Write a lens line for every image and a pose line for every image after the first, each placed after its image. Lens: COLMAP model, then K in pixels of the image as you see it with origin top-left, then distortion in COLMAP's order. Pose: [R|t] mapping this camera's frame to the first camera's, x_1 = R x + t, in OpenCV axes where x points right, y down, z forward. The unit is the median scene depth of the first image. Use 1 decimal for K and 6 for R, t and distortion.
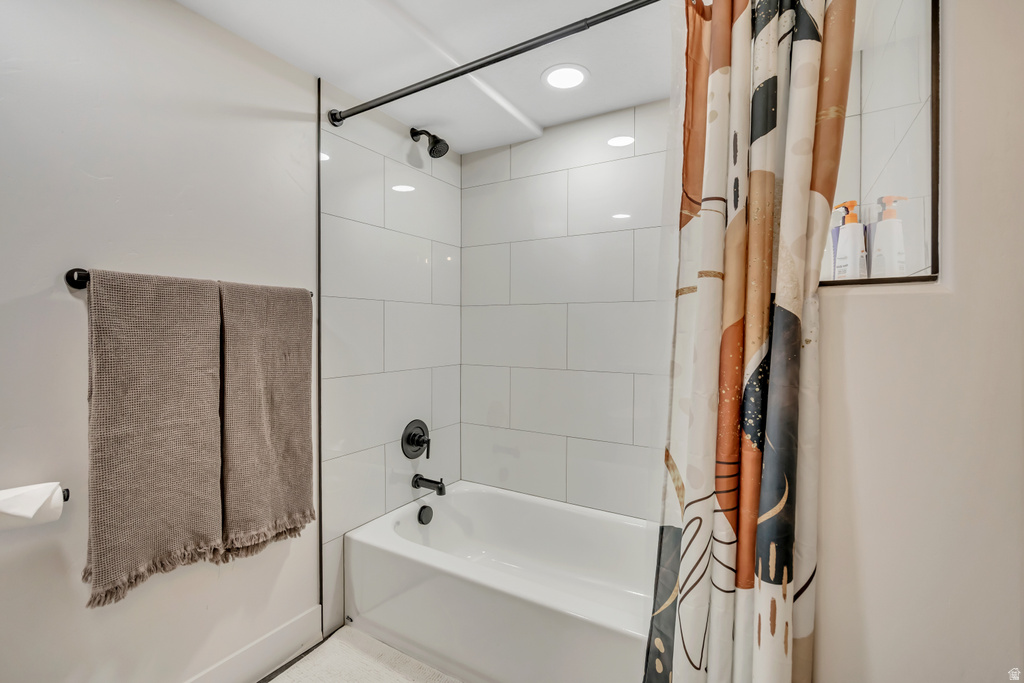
lens RADIAL K [[456.0, 0, 513.2], [0, 456.0, 329.5], [0, 0, 1]] dist [-0.000476, 0.000360]
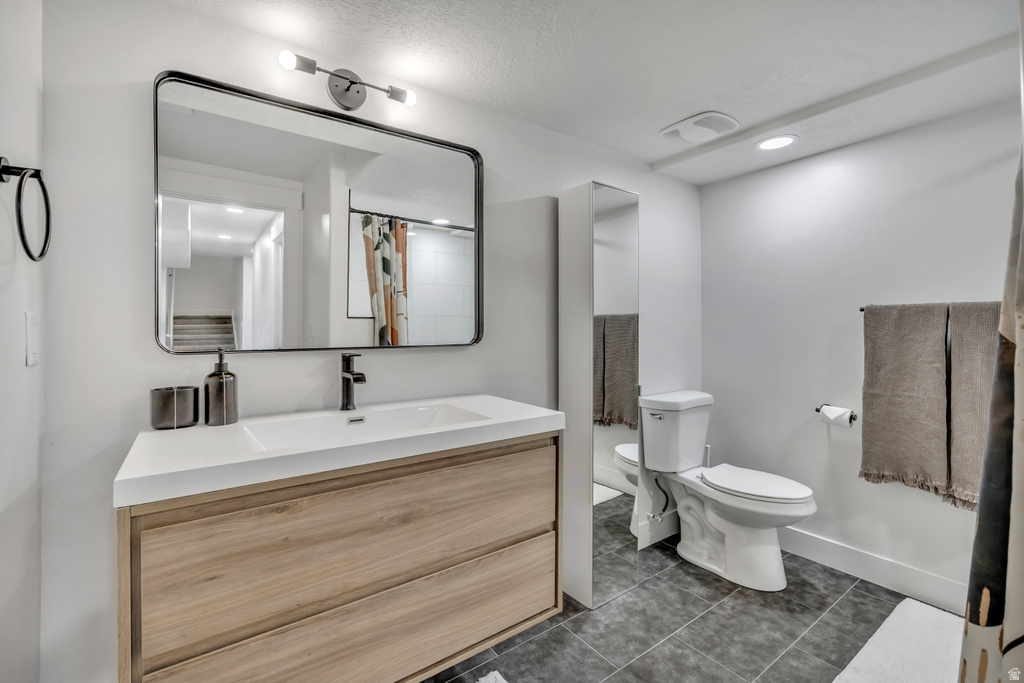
lens RADIAL K [[456.0, 0, 513.2], [0, 456.0, 329.5], [0, 0, 1]] dist [-0.000476, 0.000360]
pose [[-0.406631, -0.000231, -0.913593, 1.302552], [-0.002175, 0.999997, 0.000715, -0.023863], [0.913590, 0.002278, -0.406630, 0.378104]]
